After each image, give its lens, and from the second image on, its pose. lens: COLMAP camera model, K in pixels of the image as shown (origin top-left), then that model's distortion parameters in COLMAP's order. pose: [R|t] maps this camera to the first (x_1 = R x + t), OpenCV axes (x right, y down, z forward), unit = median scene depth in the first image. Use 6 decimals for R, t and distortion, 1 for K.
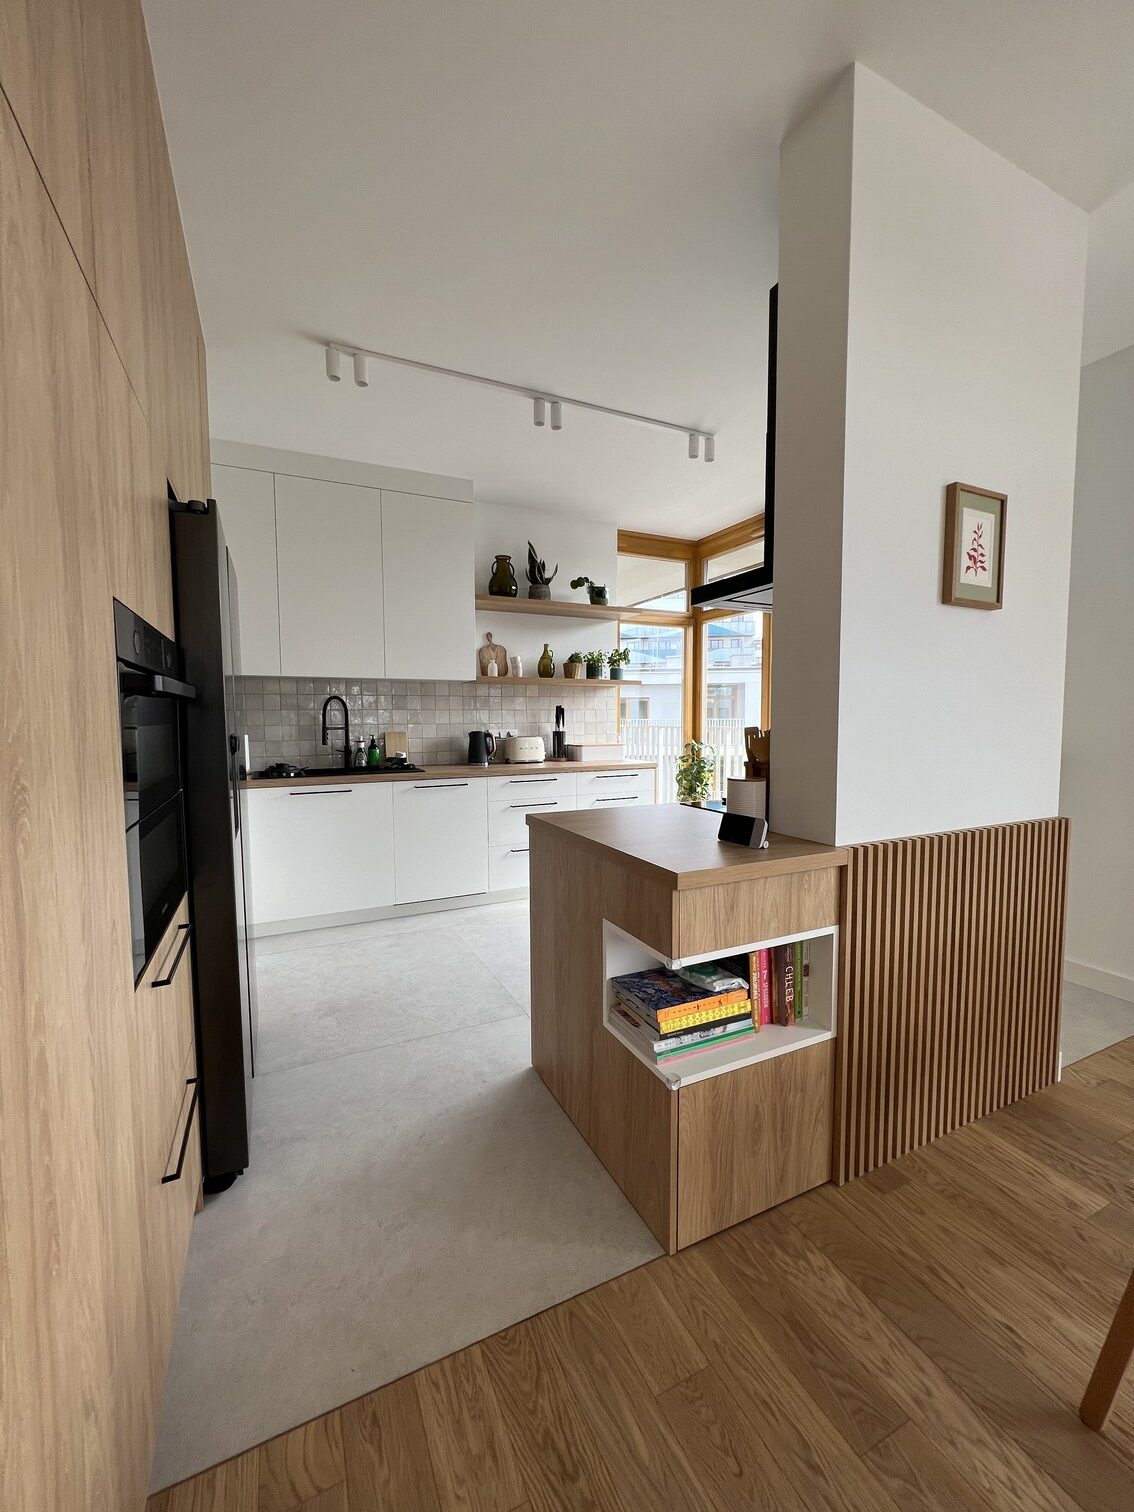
lens RADIAL K [[603.1, 0, 568.9], [0, 603.1, 753.9], [0, 0, 1]] dist [-0.011193, 0.000044]
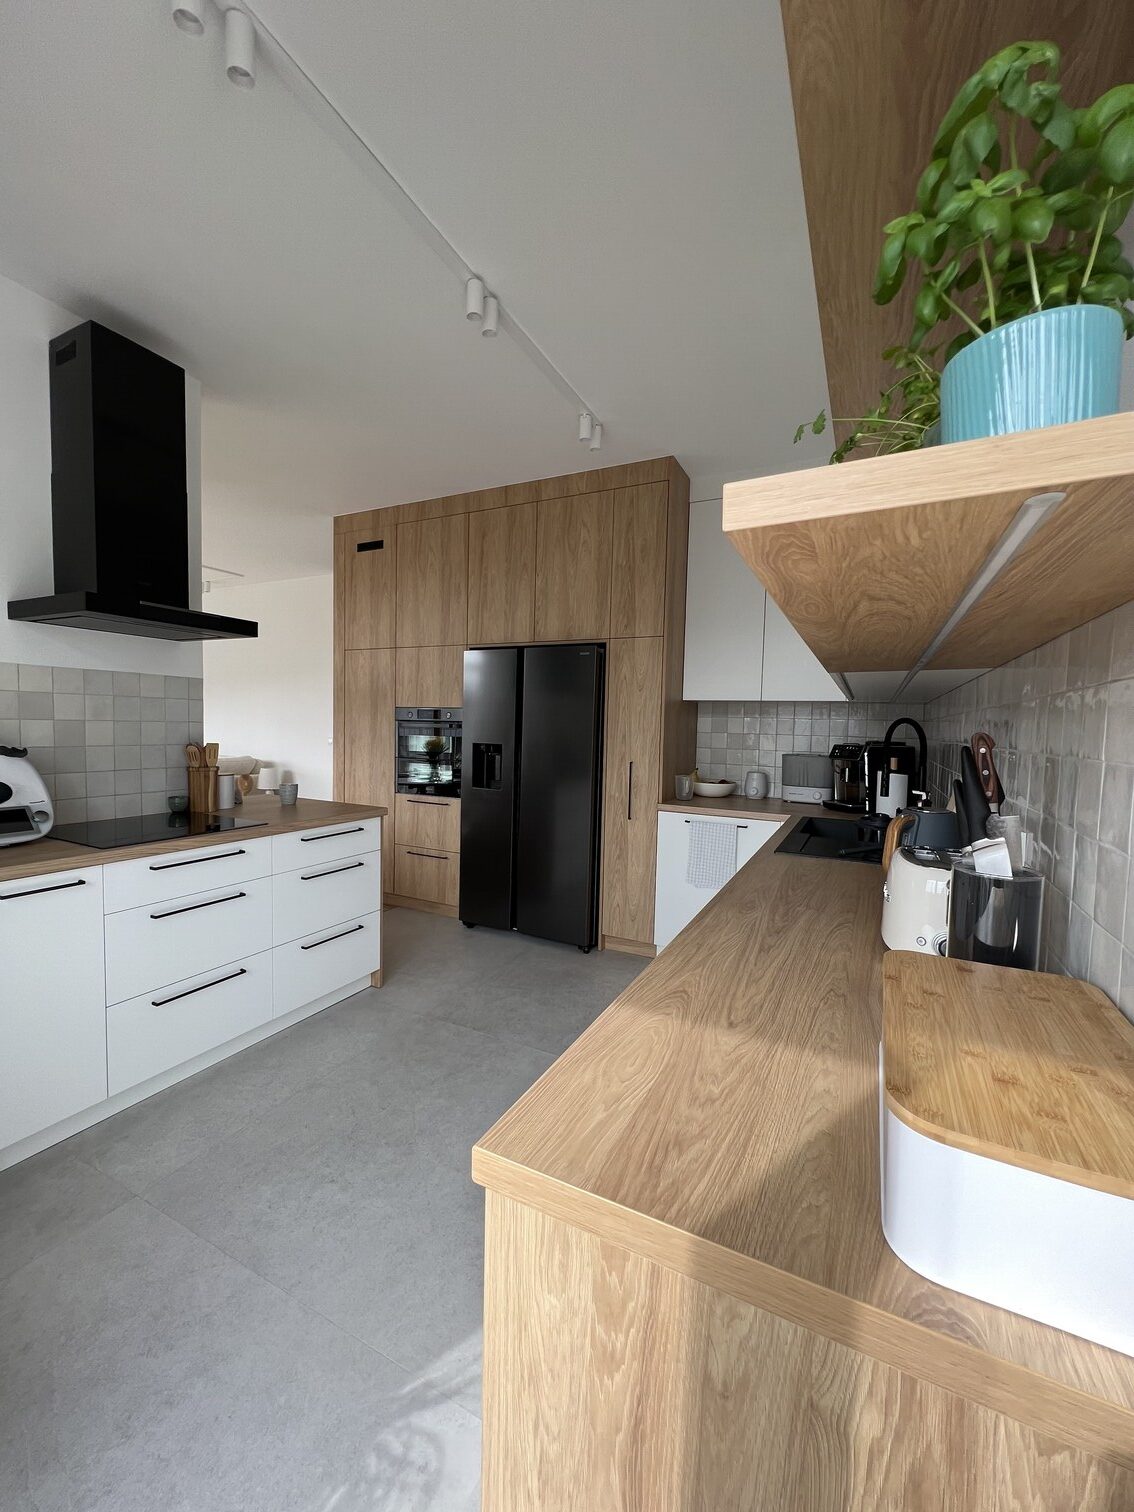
lens RADIAL K [[606.0, 0, 559.3], [0, 606.0, 759.8], [0, 0, 1]] dist [-0.002141, 0.000237]
pose [[-0.798212, 0.025101, -0.601854, 0.212275], [-0.052700, 0.992390, 0.111283, -0.089556], [0.600067, 0.120545, -0.790815, 1.097131]]
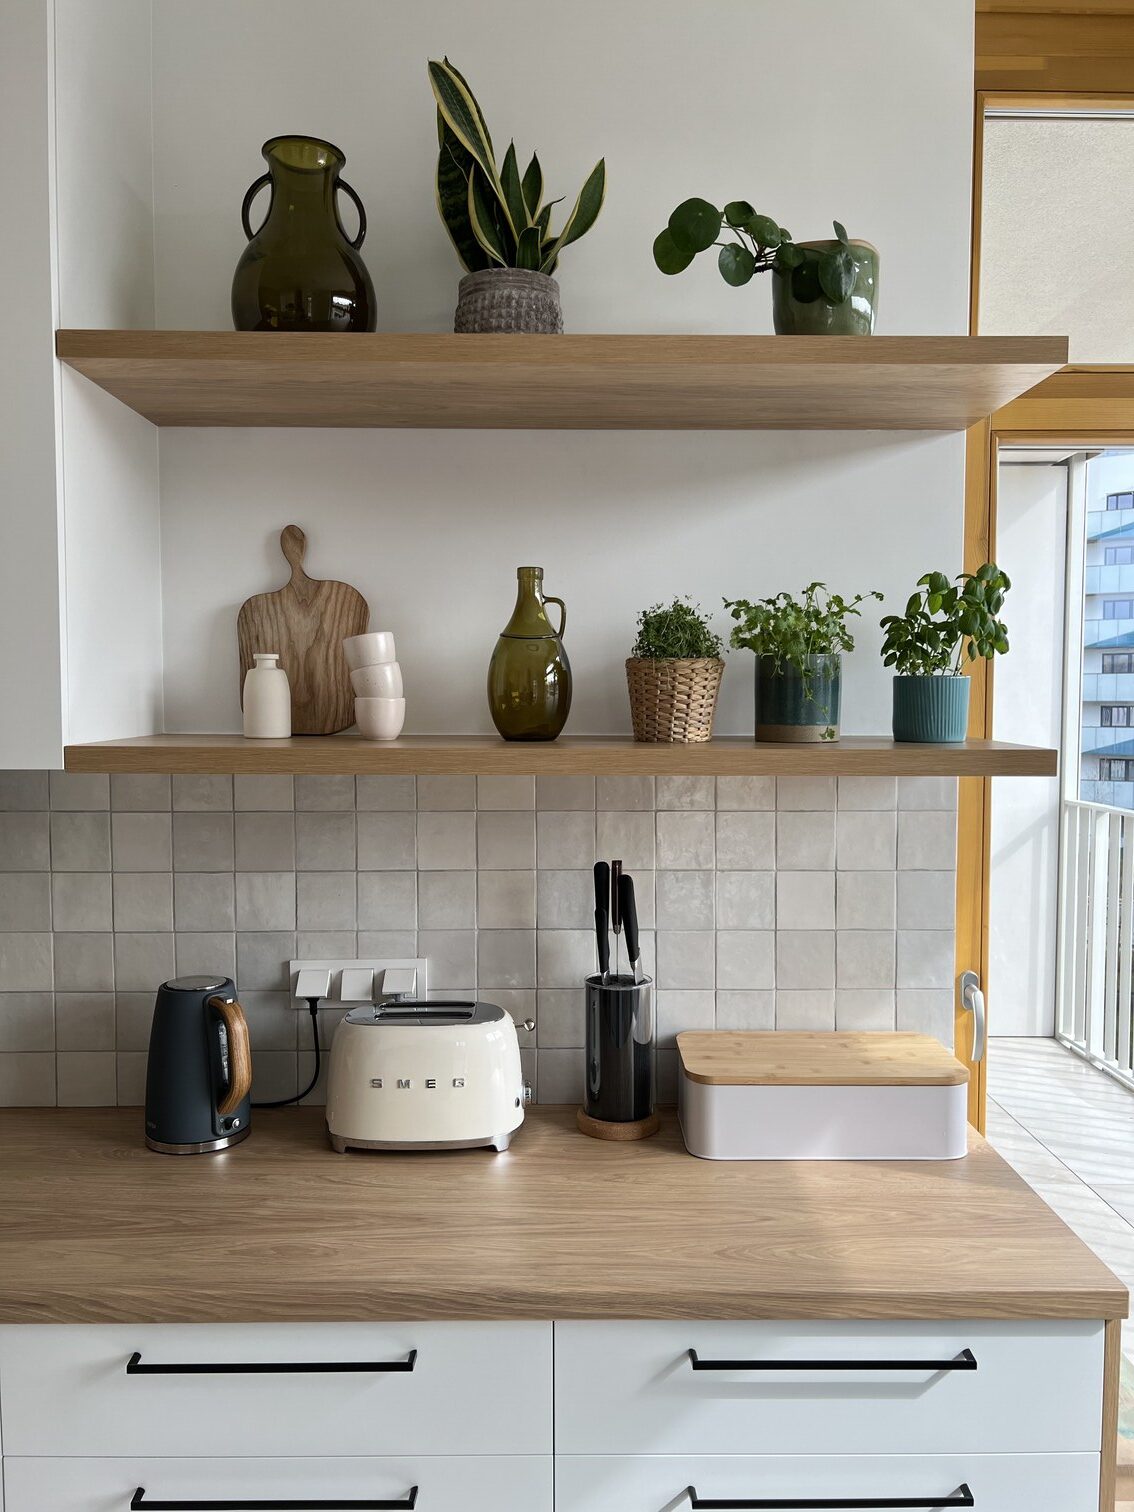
lens RADIAL K [[1129.5, 0, 572.3], [0, 1129.5, 766.3], [0, 0, 1]] dist [0.012346, -0.020554]
pose [[0.903538, 0.033663, -0.427184, 0.138432], [-0.033677, 0.999404, 0.007526, -0.118881], [0.427183, 0.007586, 0.904133, 0.663447]]
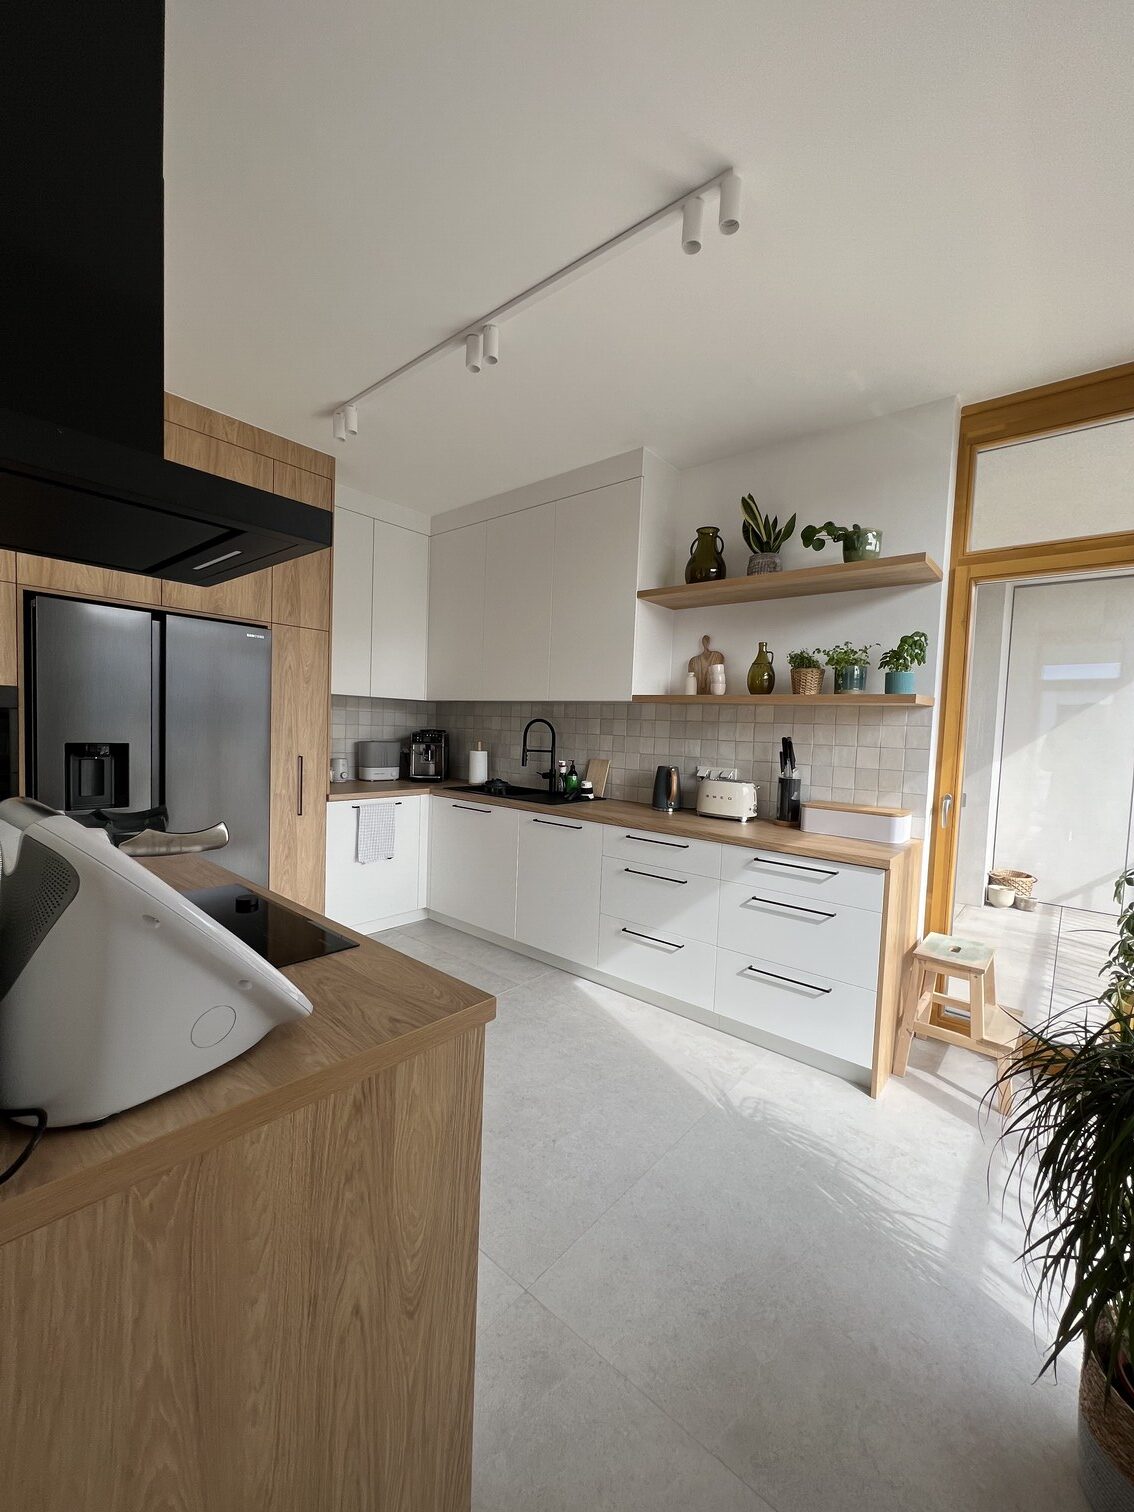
lens RADIAL K [[603.1, 0, 566.1], [0, 603.1, 760.1], [0, 0, 1]] dist [-0.011193, 0.000044]
pose [[0.405677, 0.073577, -0.911050, 0.478867], [-0.094217, 0.994811, 0.038388, -0.060703], [0.909147, 0.070263, 0.410505, 0.544750]]
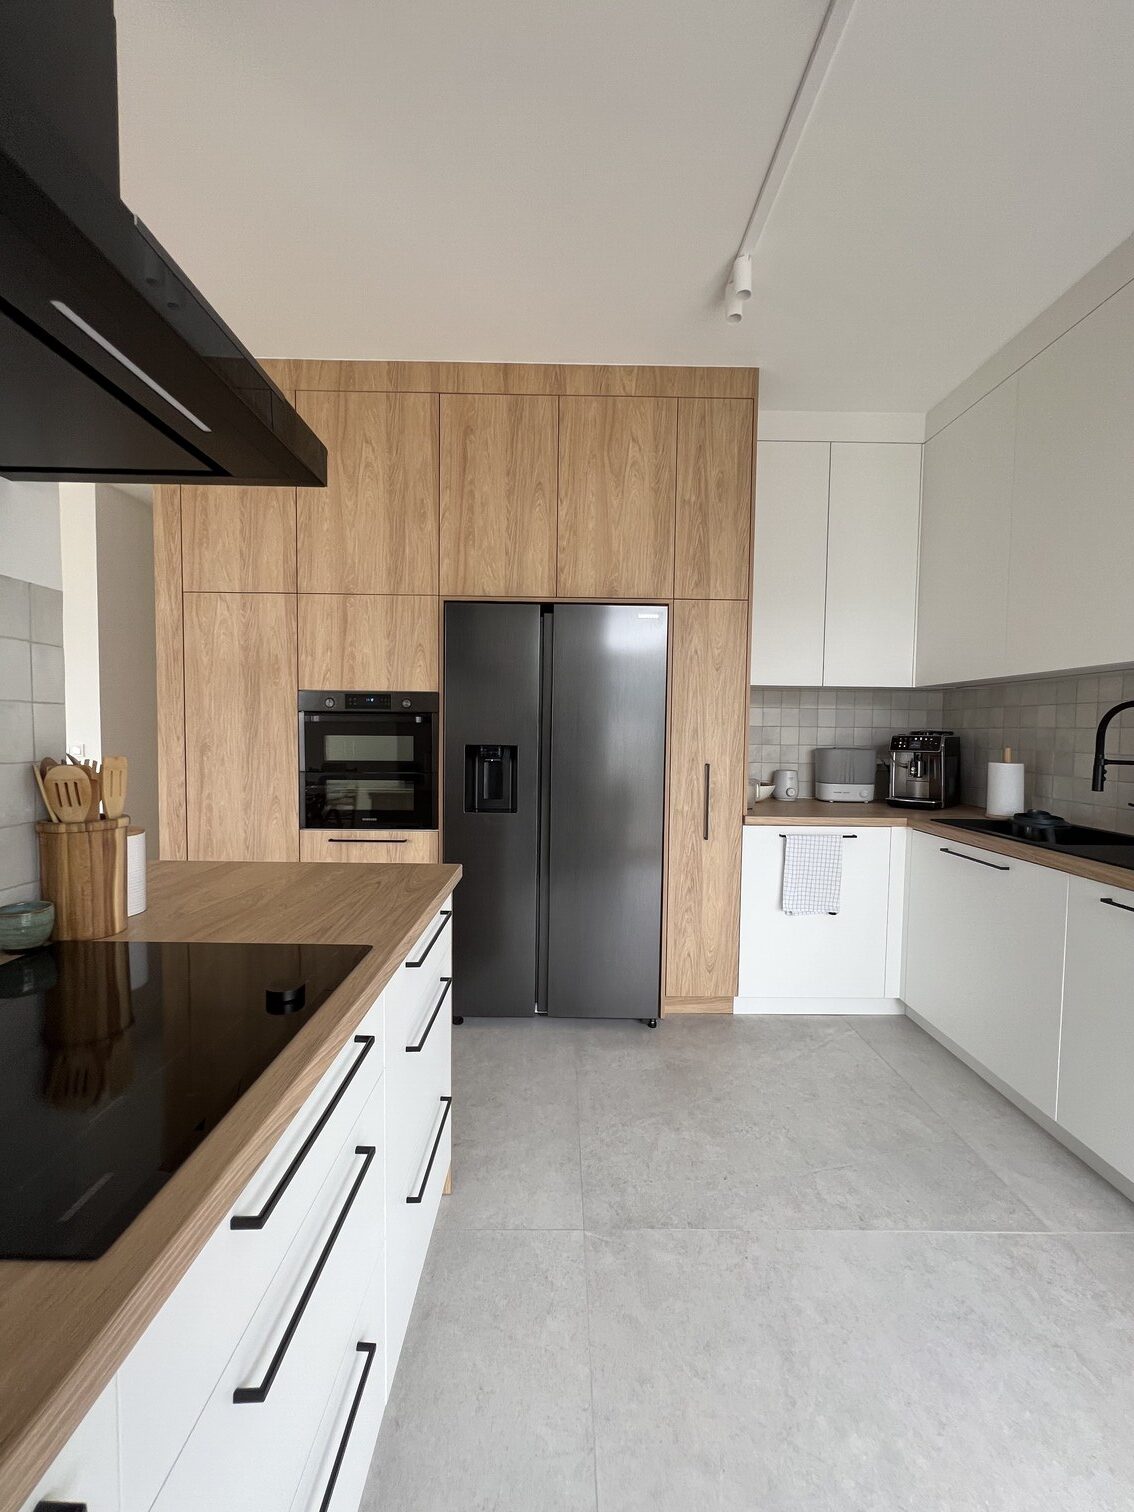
lens RADIAL K [[606.0, 0, 560.5], [0, 606.0, 759.2], [0, 0, 1]] dist [-0.002141, 0.000237]
pose [[-0.431723, 0.046891, -0.900787, 0.262393], [-0.061667, 0.994777, 0.081339, -0.049779], [0.899896, 0.090664, -0.426576, 0.670446]]
